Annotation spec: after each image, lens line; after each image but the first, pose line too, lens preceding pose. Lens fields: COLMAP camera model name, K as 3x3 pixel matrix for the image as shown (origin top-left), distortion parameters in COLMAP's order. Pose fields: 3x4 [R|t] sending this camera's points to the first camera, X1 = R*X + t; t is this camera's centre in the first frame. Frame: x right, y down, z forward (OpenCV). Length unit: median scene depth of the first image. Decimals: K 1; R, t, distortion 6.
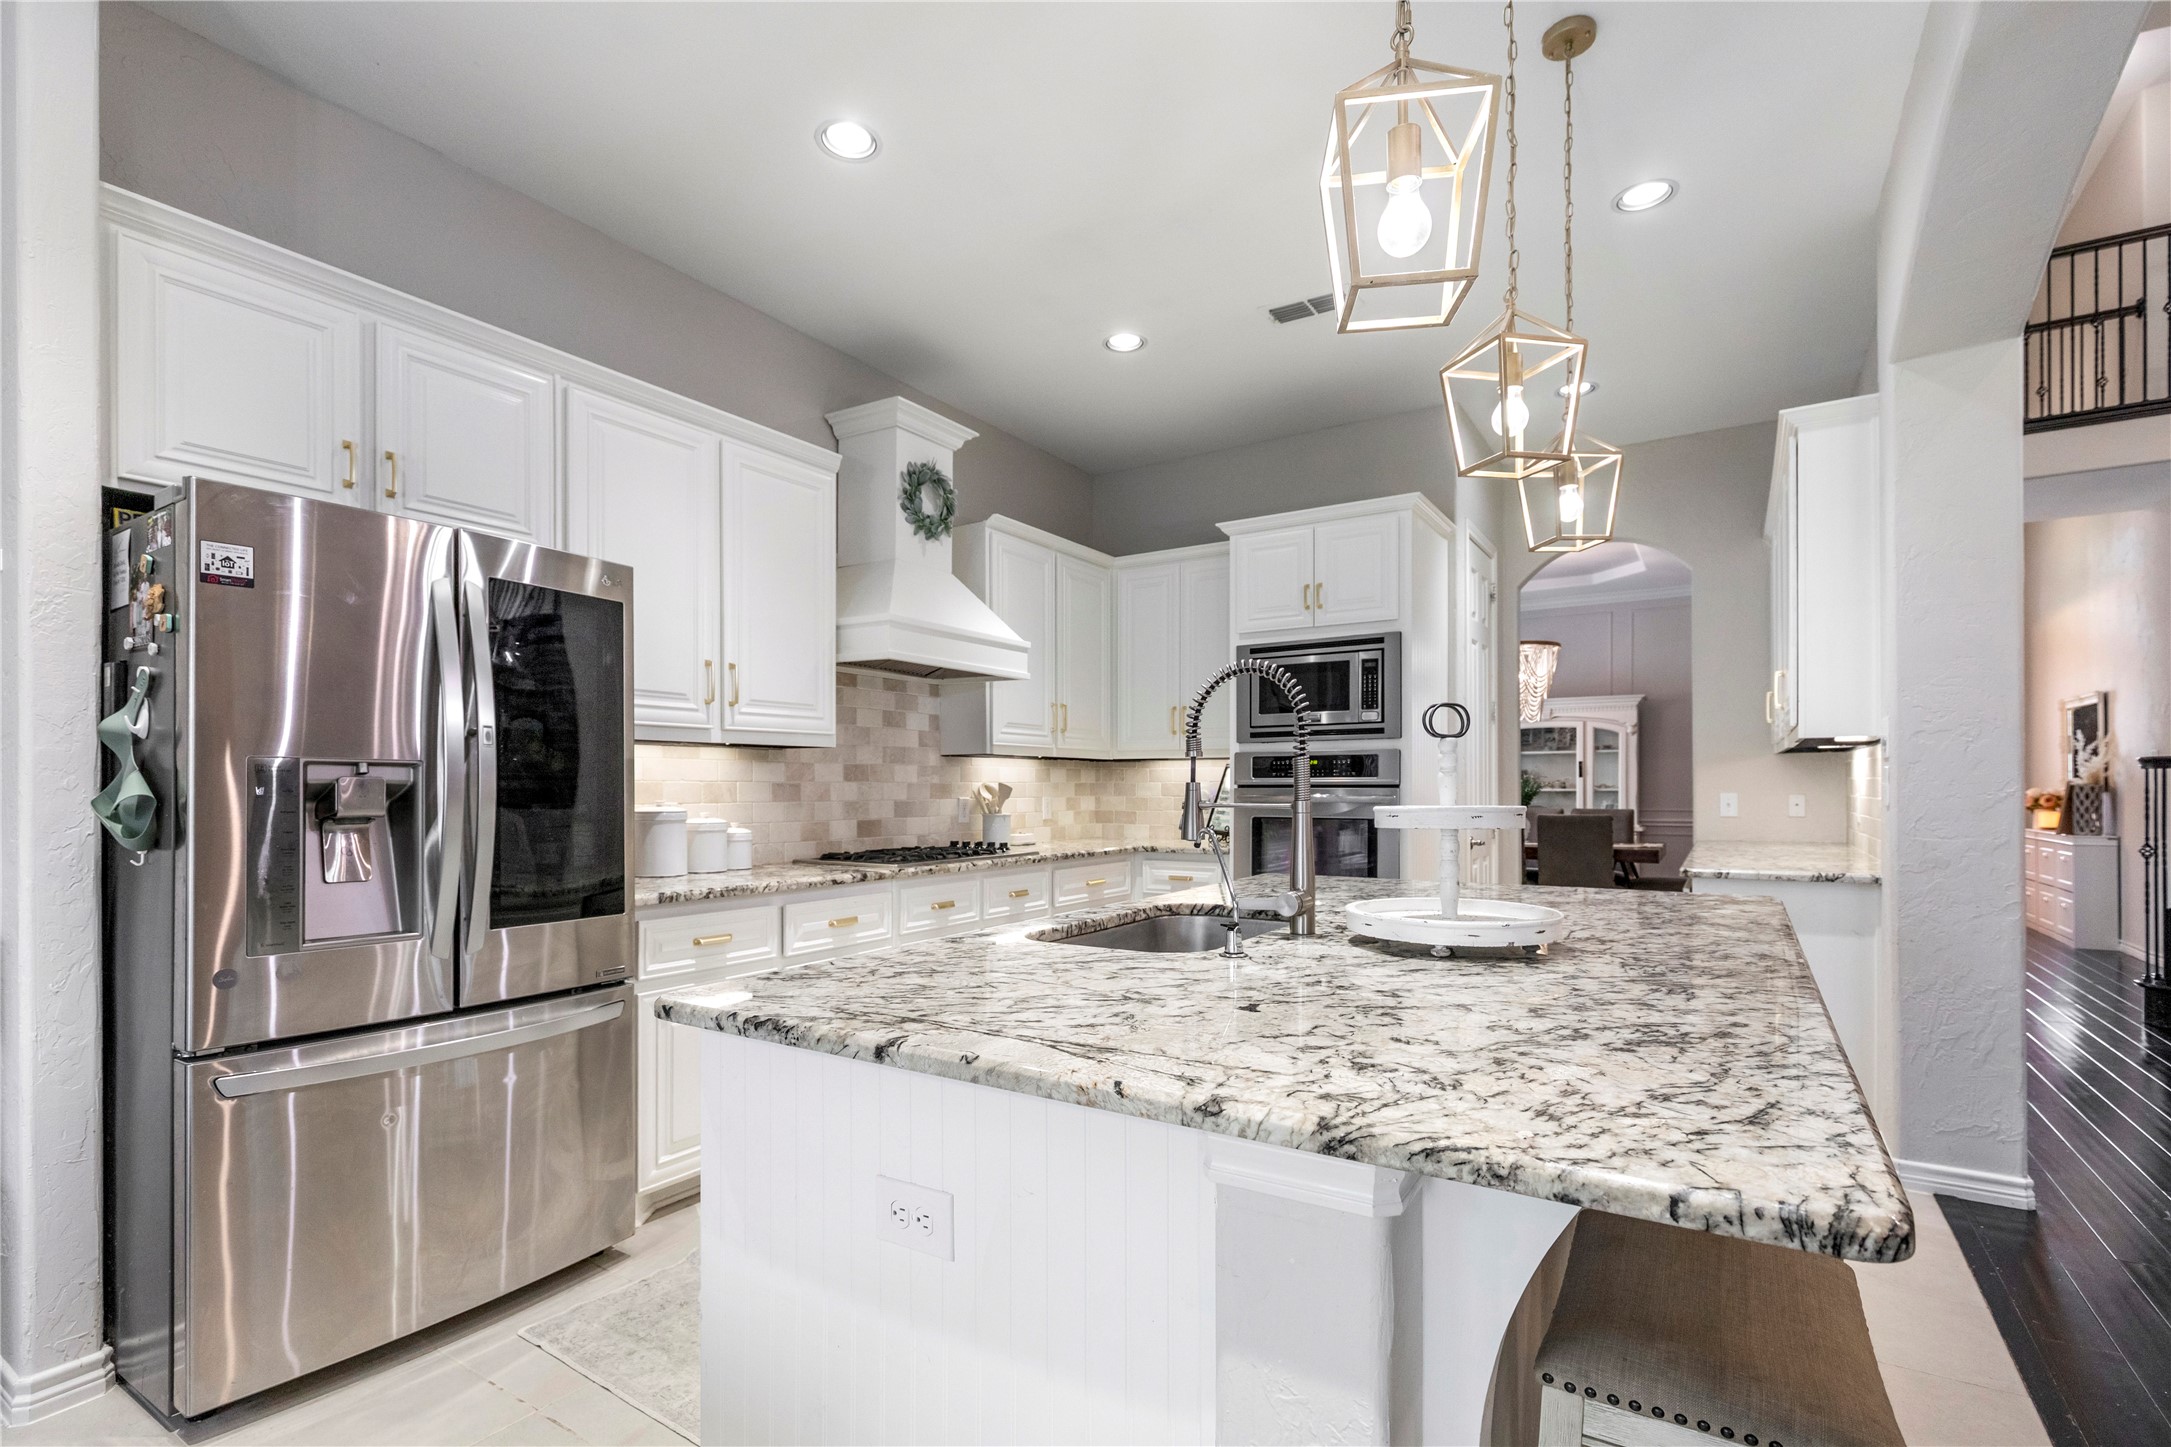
lens RADIAL K [[1020.8, 0, 1076.5], [0, 1020.8, 781.9], [0, 0, 1]] dist [0.000008, -0.001294]
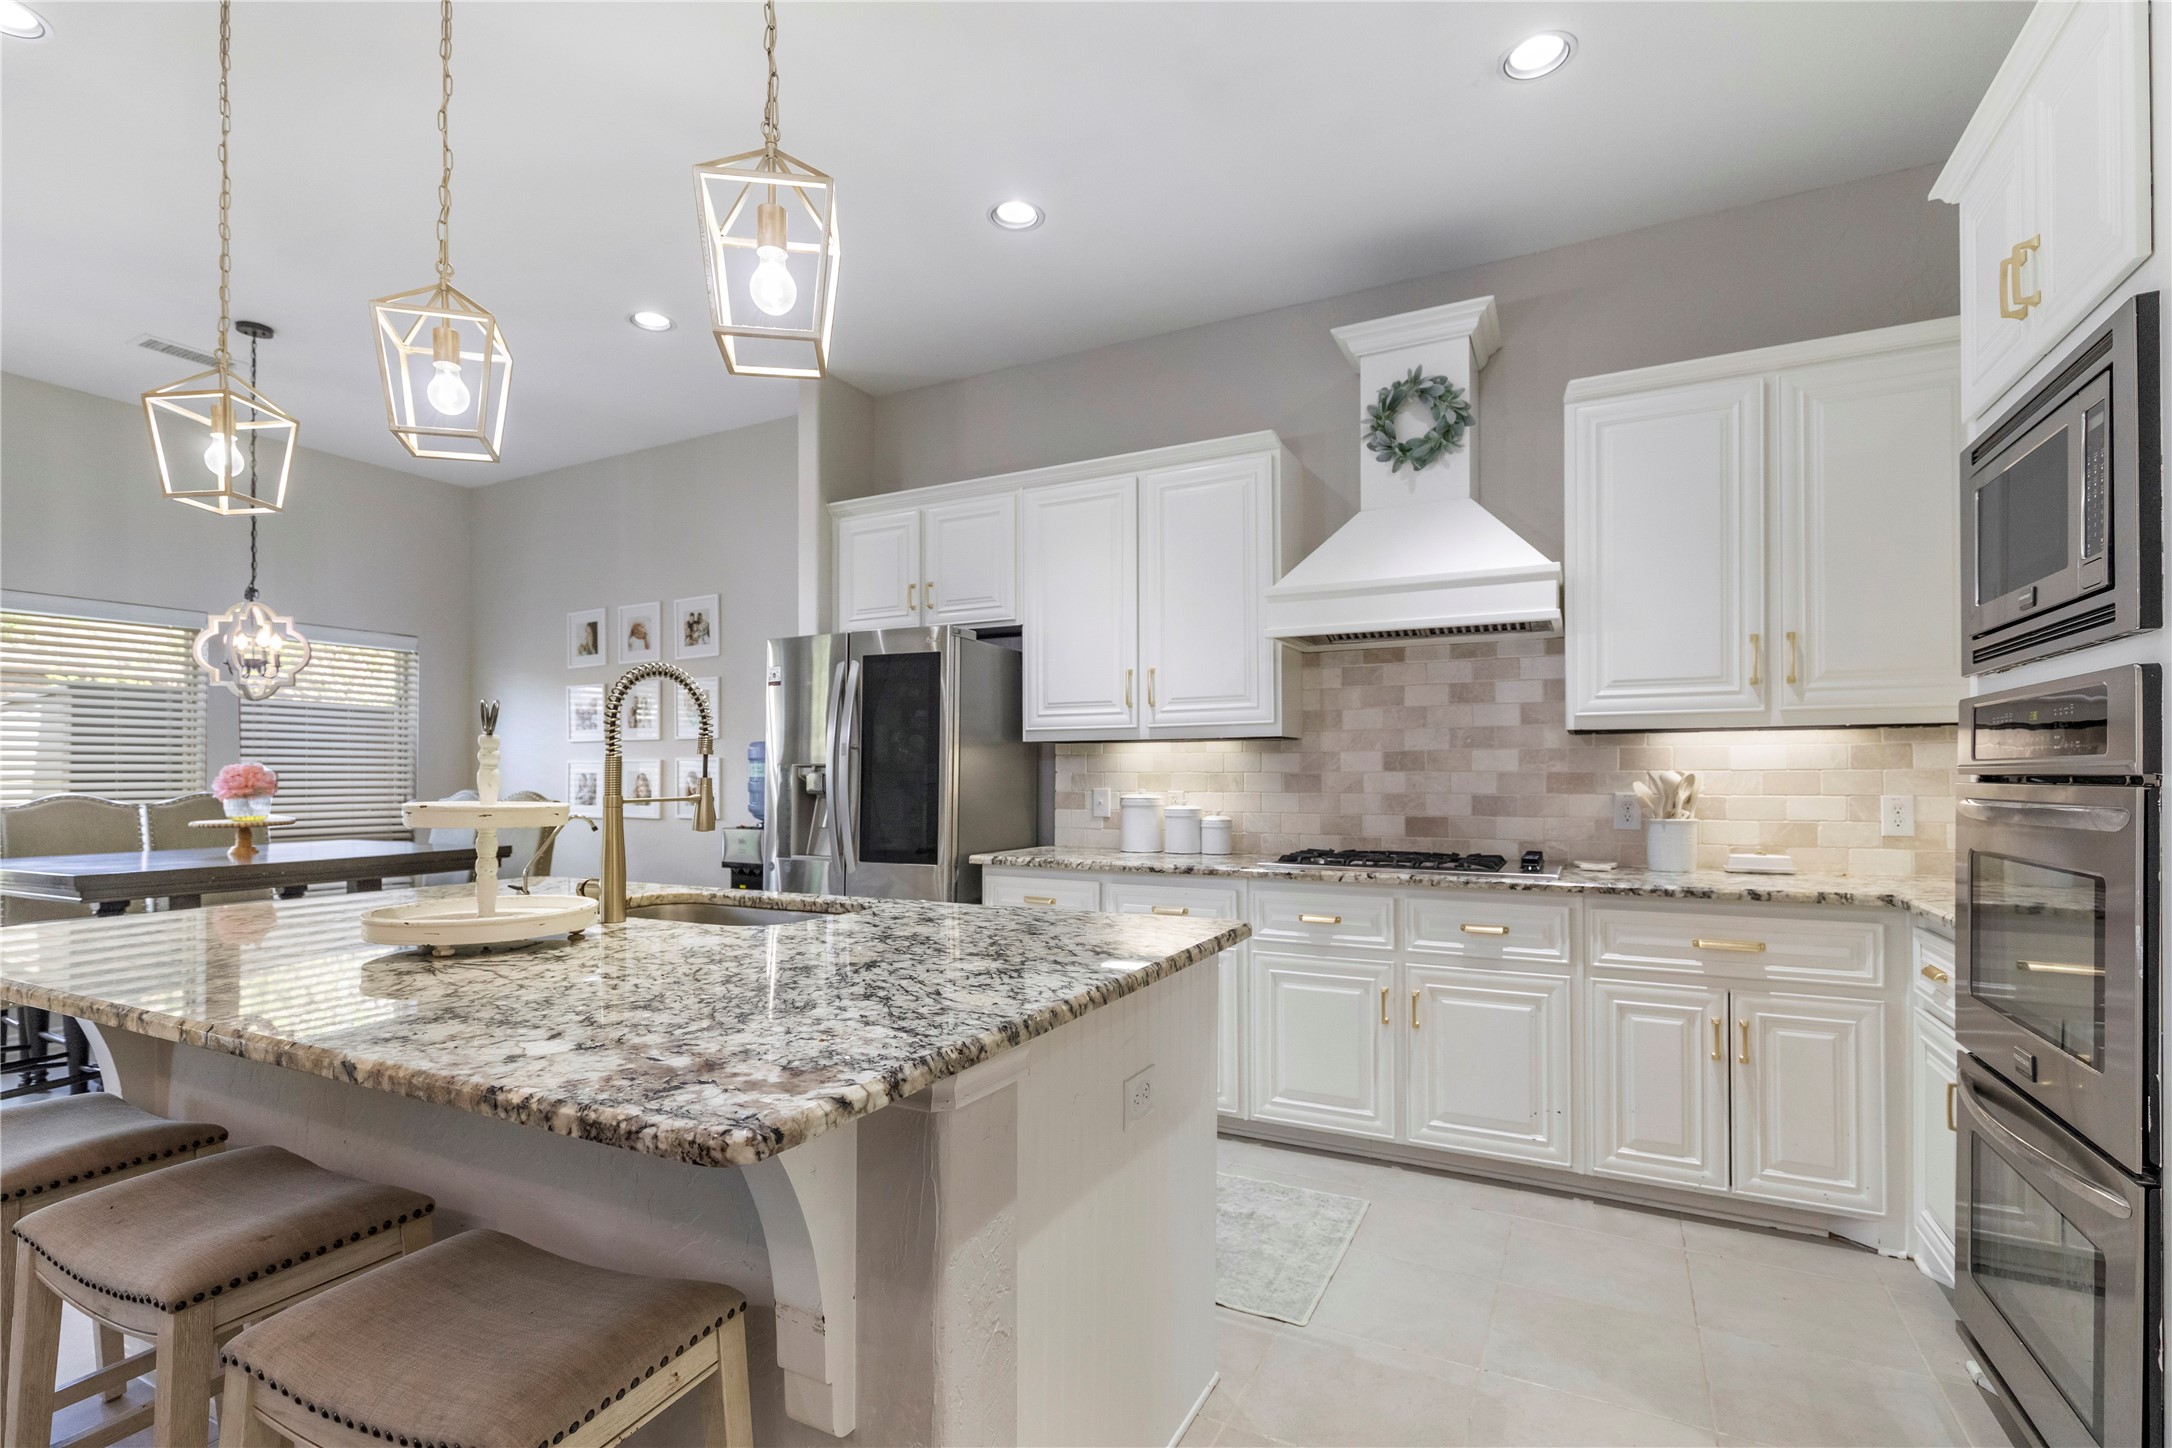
lens RADIAL K [[1021.3, 0, 1079.4], [0, 1021.3, 770.7], [0, 0, 1]] dist [0.000008, -0.001294]
pose [[0.080499, -0.001654, -0.996753, 0.626040], [0.007295, 0.999973, -0.001070, -0.001725], [0.996728, -0.007185, 0.080509, 0.661691]]
